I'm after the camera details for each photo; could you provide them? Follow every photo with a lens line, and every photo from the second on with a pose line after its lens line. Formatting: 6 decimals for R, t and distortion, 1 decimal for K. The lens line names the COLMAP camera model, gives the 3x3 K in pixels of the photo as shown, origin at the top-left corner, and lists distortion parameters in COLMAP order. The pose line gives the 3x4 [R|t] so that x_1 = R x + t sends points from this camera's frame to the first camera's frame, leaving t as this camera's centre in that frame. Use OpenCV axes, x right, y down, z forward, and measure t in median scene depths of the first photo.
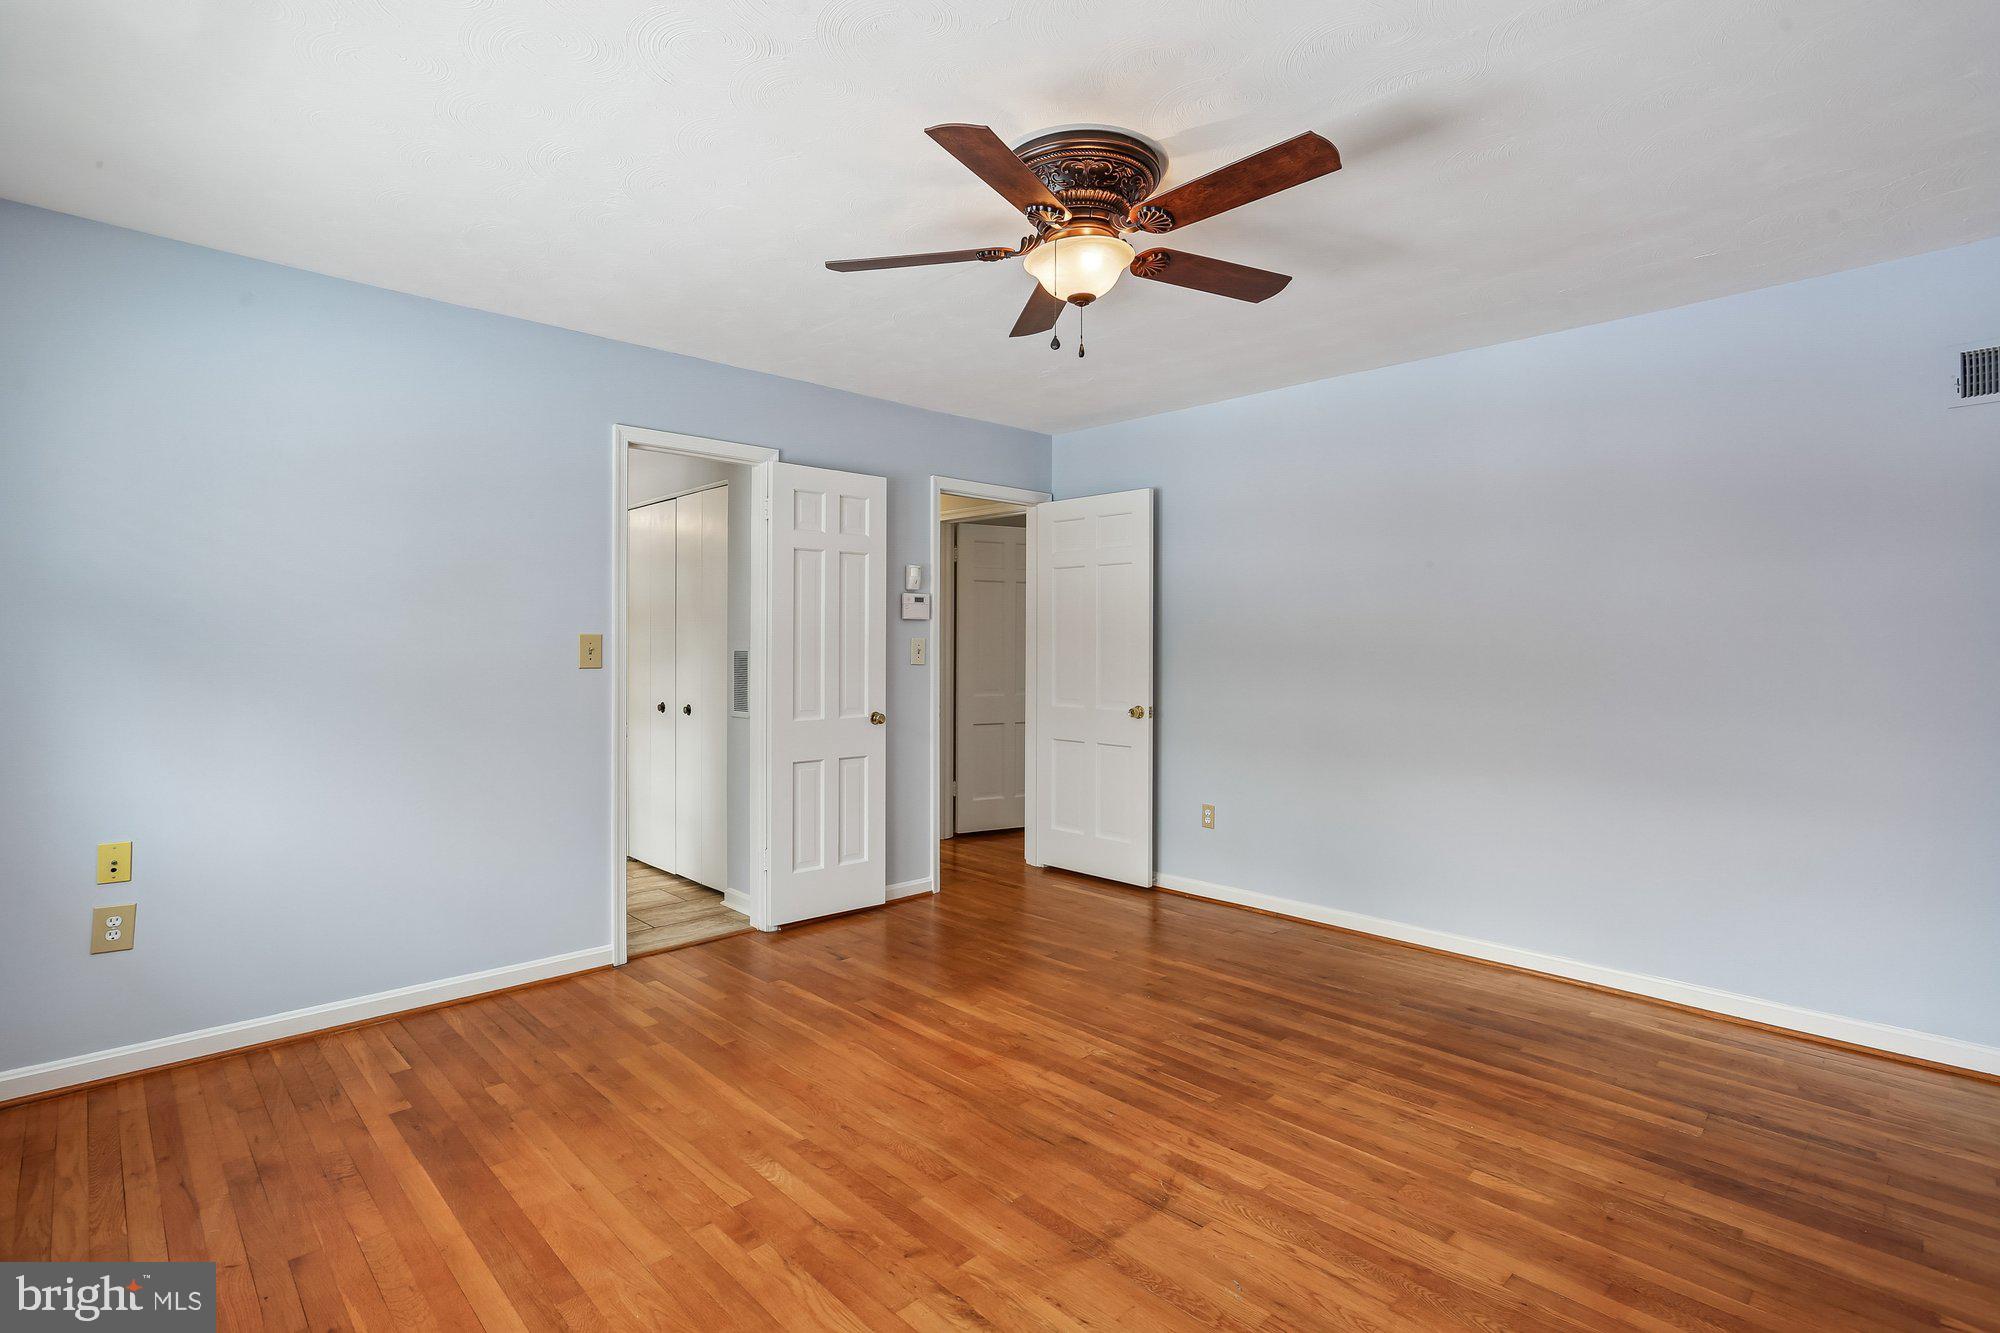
lens RADIAL K [[954.1, 0, 985.3], [0, 954.1, 654.5], [0, 0, 1]] dist [-0.009426, 0.006191]
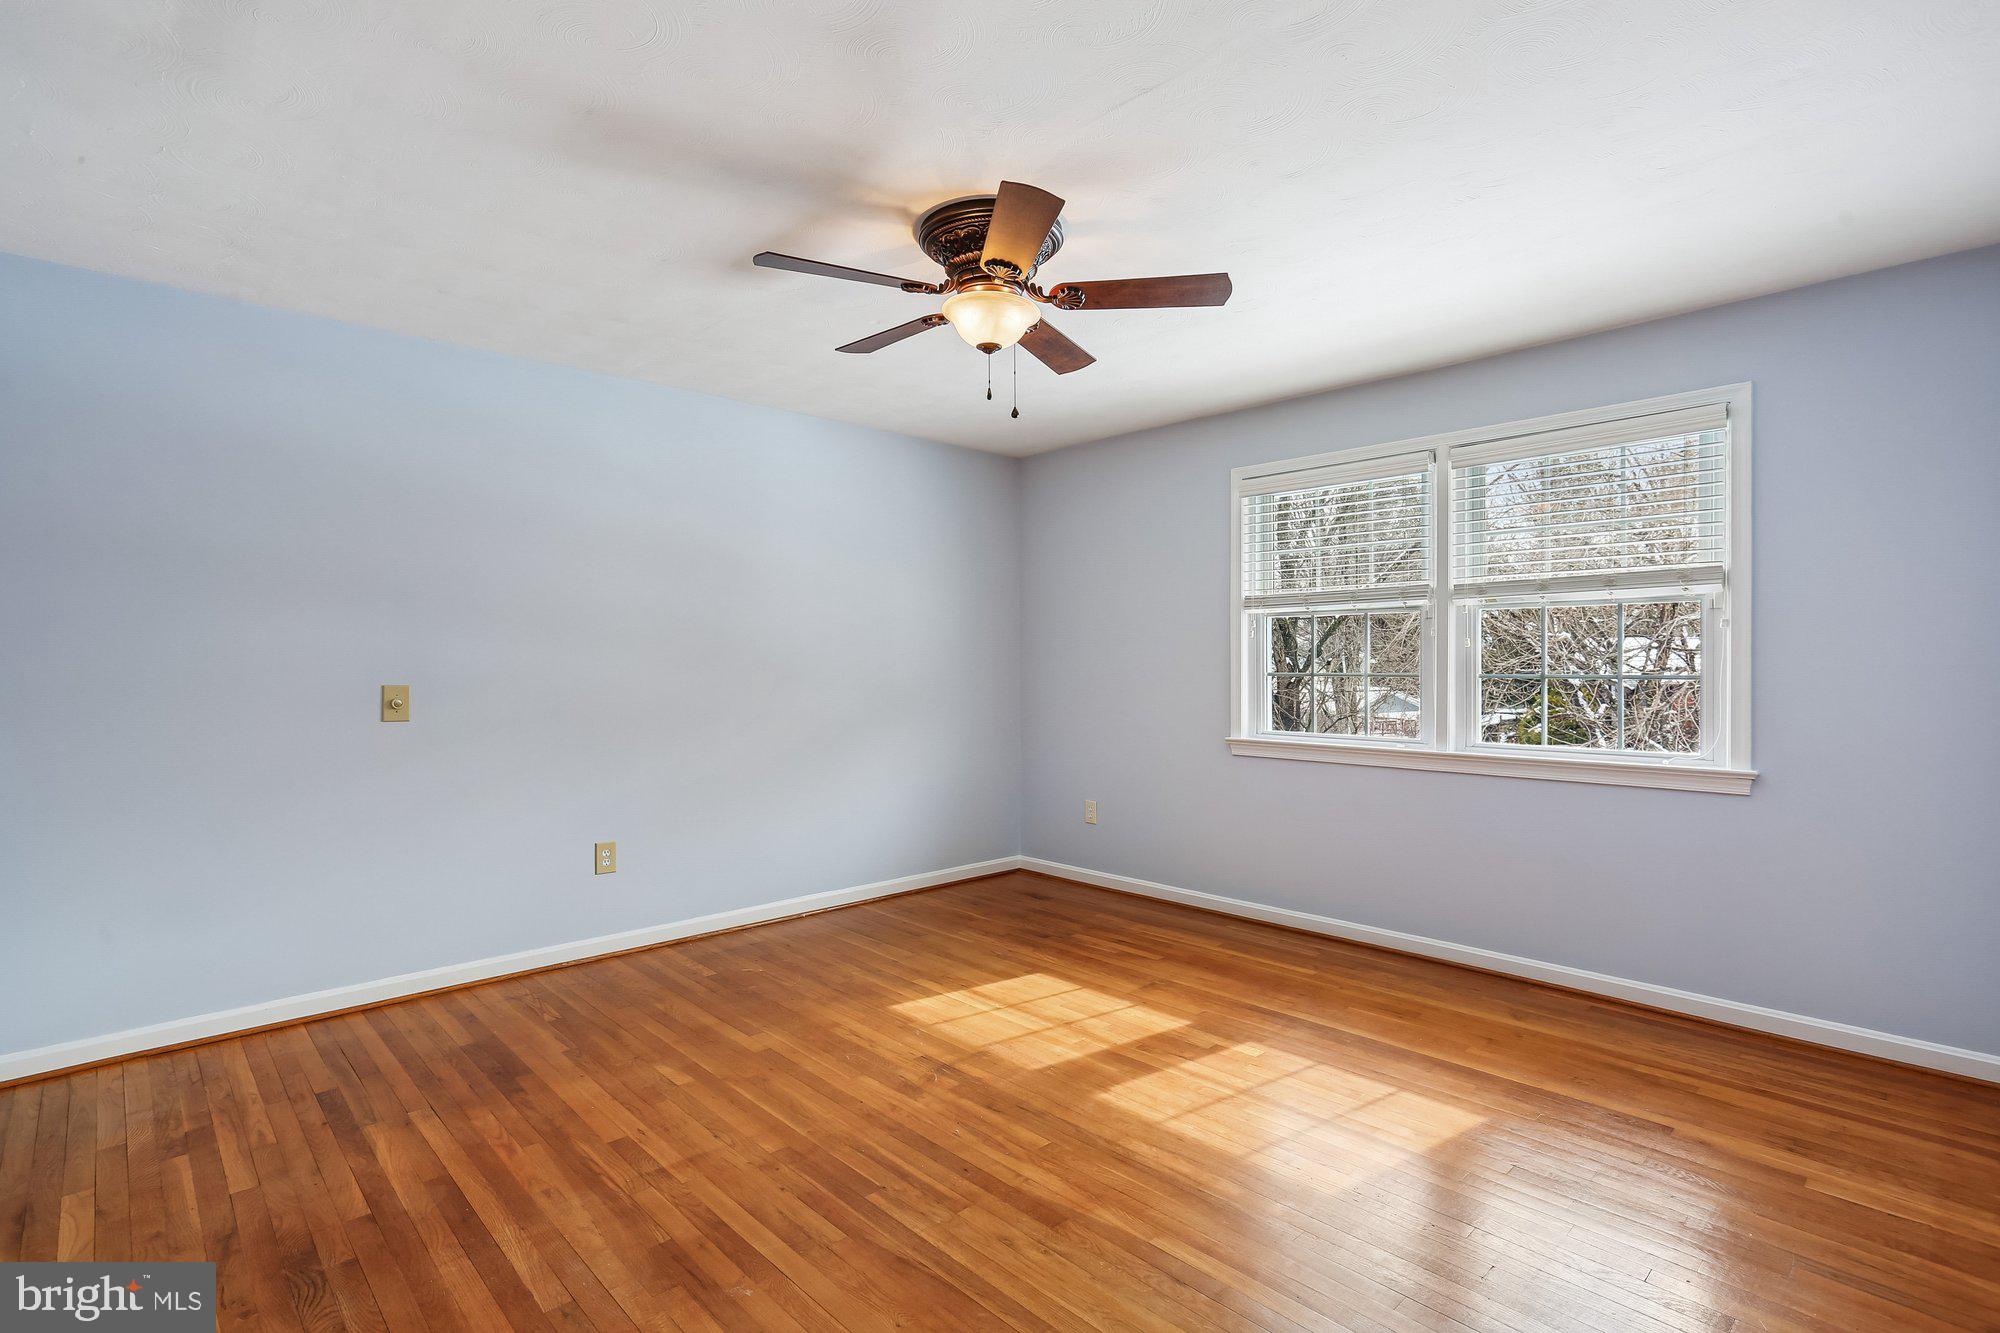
lens RADIAL K [[954.1, 0, 985.3], [0, 954.1, 654.5], [0, 0, 1]] dist [-0.009426, 0.006191]
pose [[-0.999941, -0.000366, 0.010846, 0.089784], [-0.000333, 0.999995, 0.003065, -0.019615], [-0.010847, 0.003062, -0.999936, 1.951269]]
